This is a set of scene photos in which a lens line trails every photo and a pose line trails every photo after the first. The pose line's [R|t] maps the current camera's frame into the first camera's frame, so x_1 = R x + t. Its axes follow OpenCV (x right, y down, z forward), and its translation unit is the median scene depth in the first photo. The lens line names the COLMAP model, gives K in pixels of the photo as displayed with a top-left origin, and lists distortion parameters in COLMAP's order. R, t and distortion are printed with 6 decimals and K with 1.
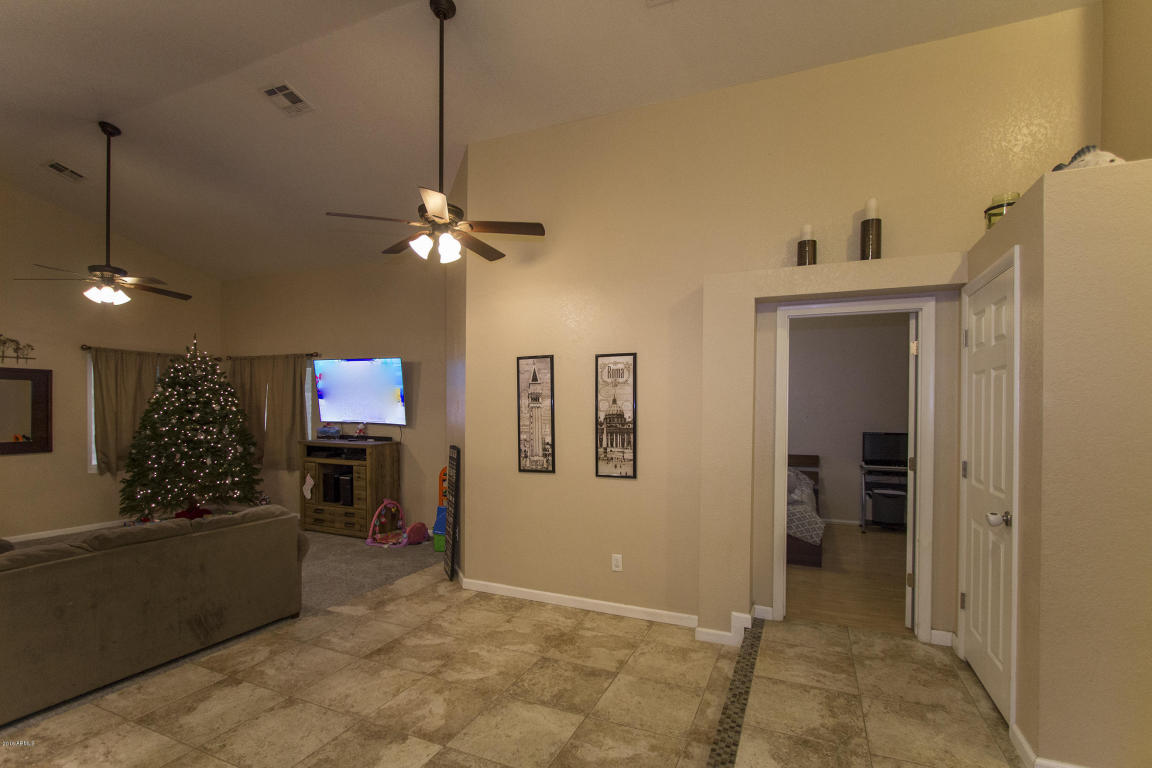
lens RADIAL K [[550.0, 0, 561.3], [0, 550.0, 412.9], [0, 0, 1]] dist [-0.000516, 0.000128]
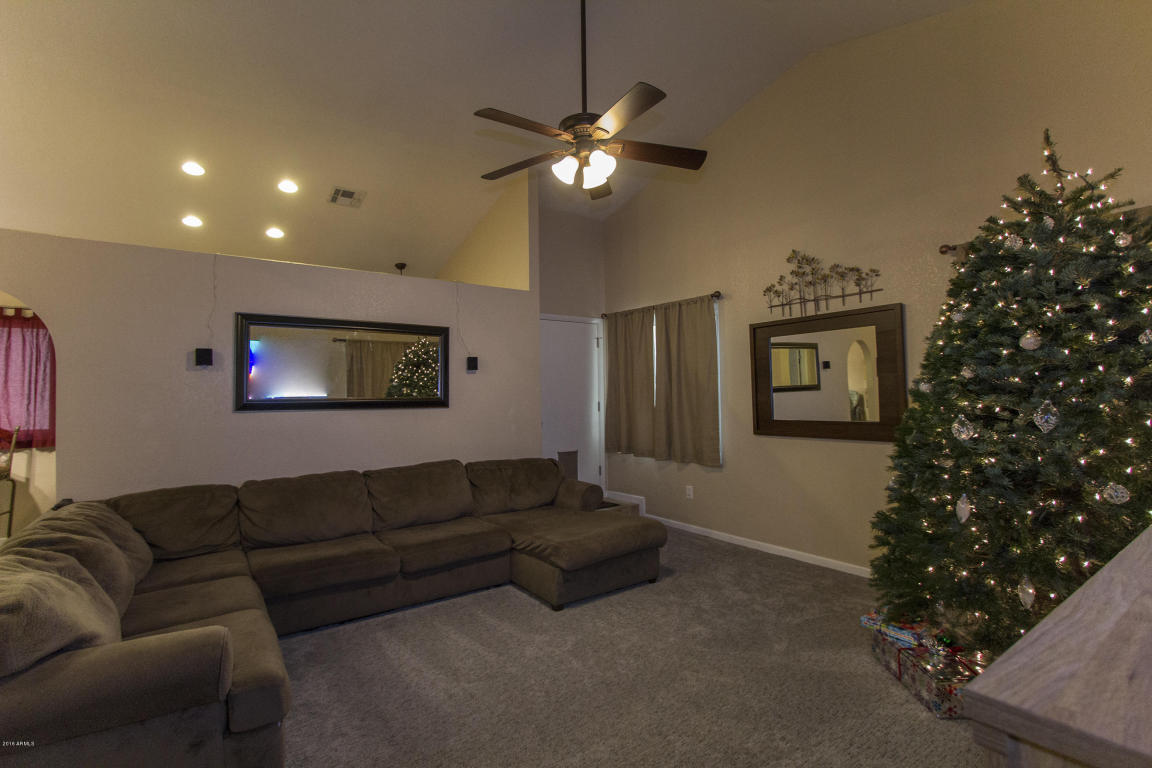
lens RADIAL K [[524.1, 0, 576.0], [0, 524.1, 384.0], [0, 0, 1]] dist [-0.016227, 0.000099]
pose [[-0.510105, -0.017365, -0.859937, -0.266212], [0.003082, 0.999753, -0.022016, 0.019135], [0.860107, -0.013881, -0.509925, 0.962841]]
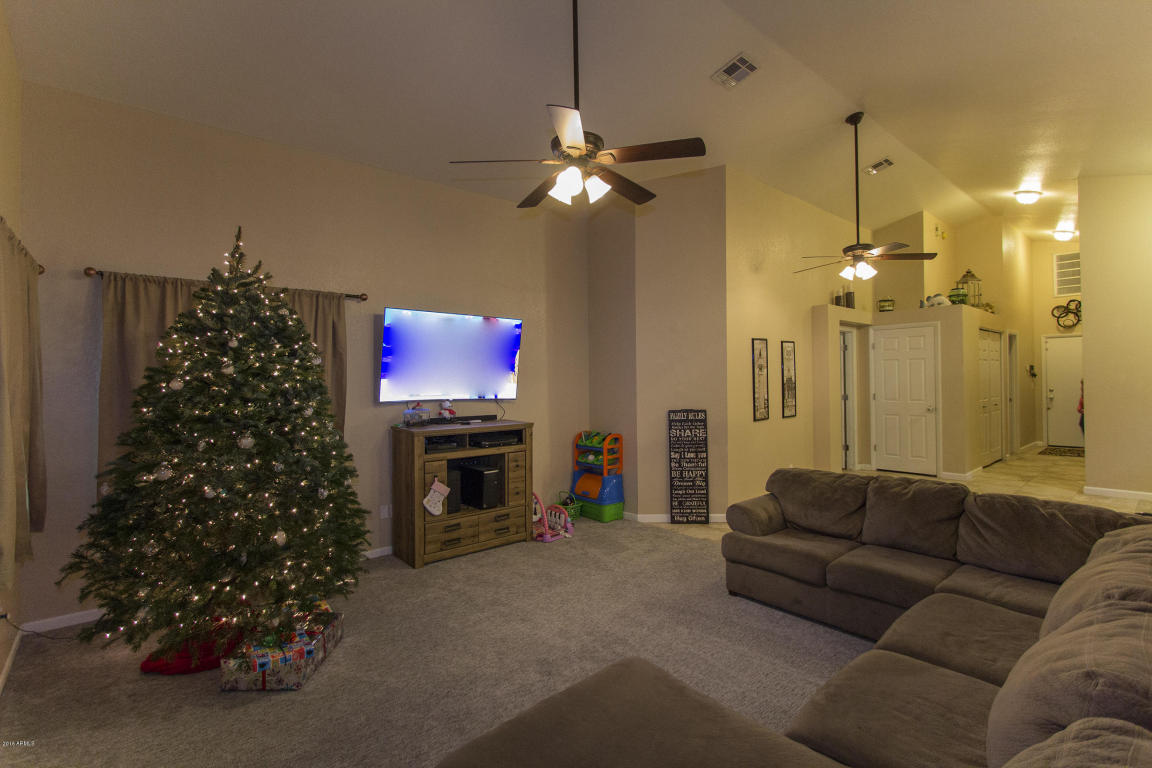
lens RADIAL K [[528.4, 0, 565.8], [0, 528.4, 378.1], [0, 0, 1]] dist [-0.018887, 0.000237]
pose [[0.423997, -0.010042, 0.905608, -1.010050], [0.023782, 0.999717, -0.000049, -0.008696], [-0.905351, 0.021558, 0.424116, 0.595715]]
